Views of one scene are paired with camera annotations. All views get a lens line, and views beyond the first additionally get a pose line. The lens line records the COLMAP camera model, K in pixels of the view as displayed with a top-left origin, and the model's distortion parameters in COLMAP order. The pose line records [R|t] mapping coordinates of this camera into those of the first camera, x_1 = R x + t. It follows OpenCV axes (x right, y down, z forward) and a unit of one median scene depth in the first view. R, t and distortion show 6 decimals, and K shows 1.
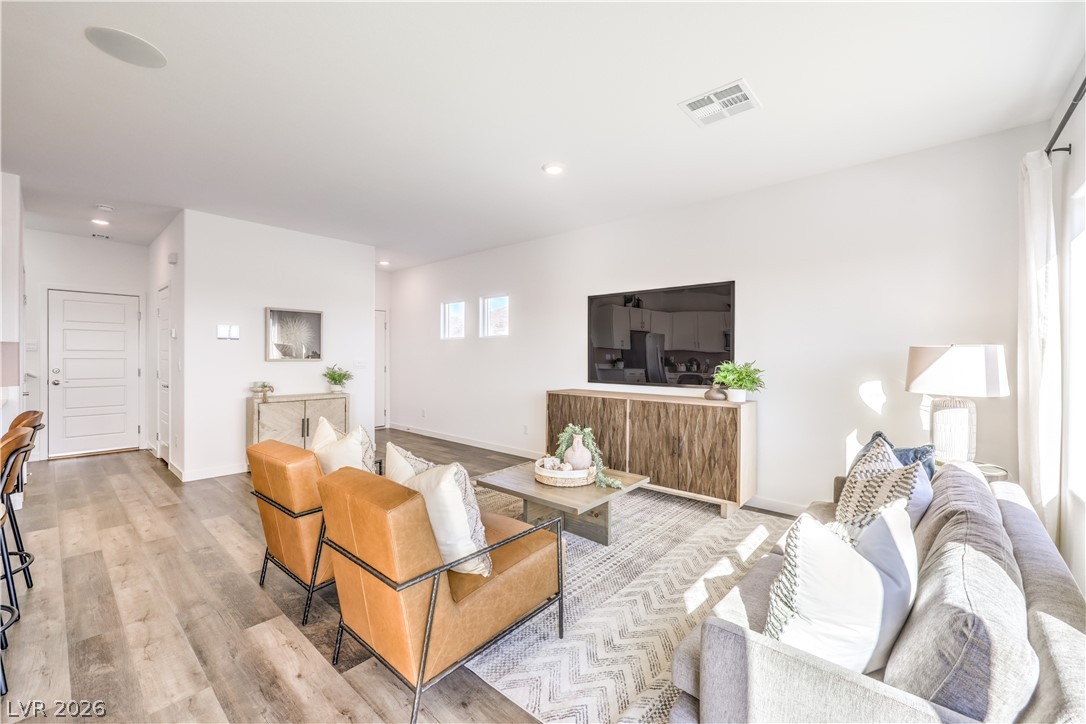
lens RADIAL K [[438.7, 0, 541.4], [0, 438.7, 359.6], [0, 0, 1]] dist [0.000928, 0.000366]
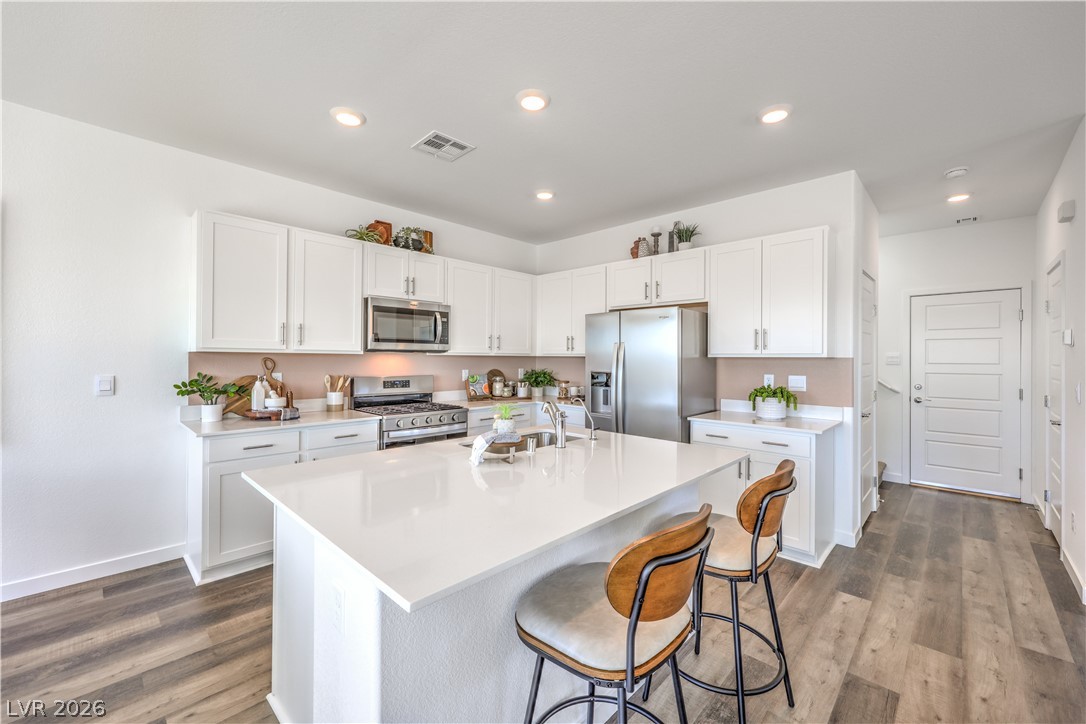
lens RADIAL K [[438.7, 0, 534.7], [0, 438.7, 359.4], [0, 0, 1]] dist [0.000928, 0.000366]
pose [[-0.042017, -0.008577, -0.999080, -0.214912], [-0.009130, 0.999925, -0.008200, -0.017934], [0.999075, 0.008777, -0.042092, 0.306146]]
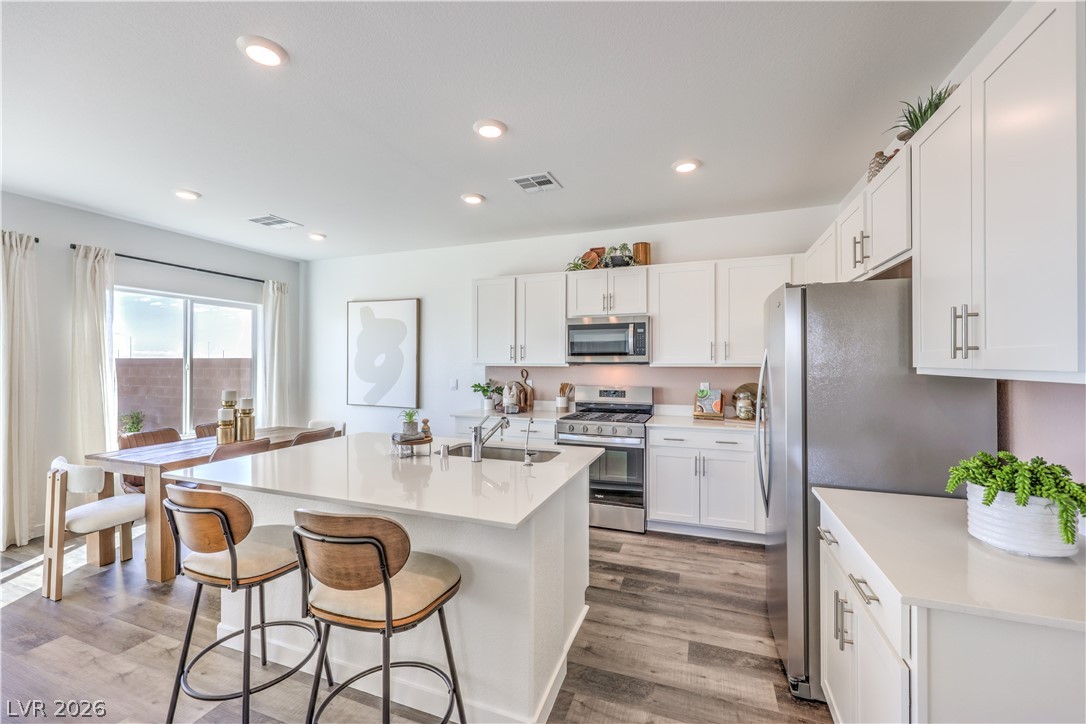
lens RADIAL K [[438.7, 0, 537.6], [0, 438.7, 365.7], [0, 0, 1]] dist [0.000928, 0.000366]
pose [[-0.933506, -0.009036, -0.358448, -0.569974], [-0.010625, 0.999941, 0.002466, -0.033503], [0.358405, 0.006110, -0.933546, 0.792550]]
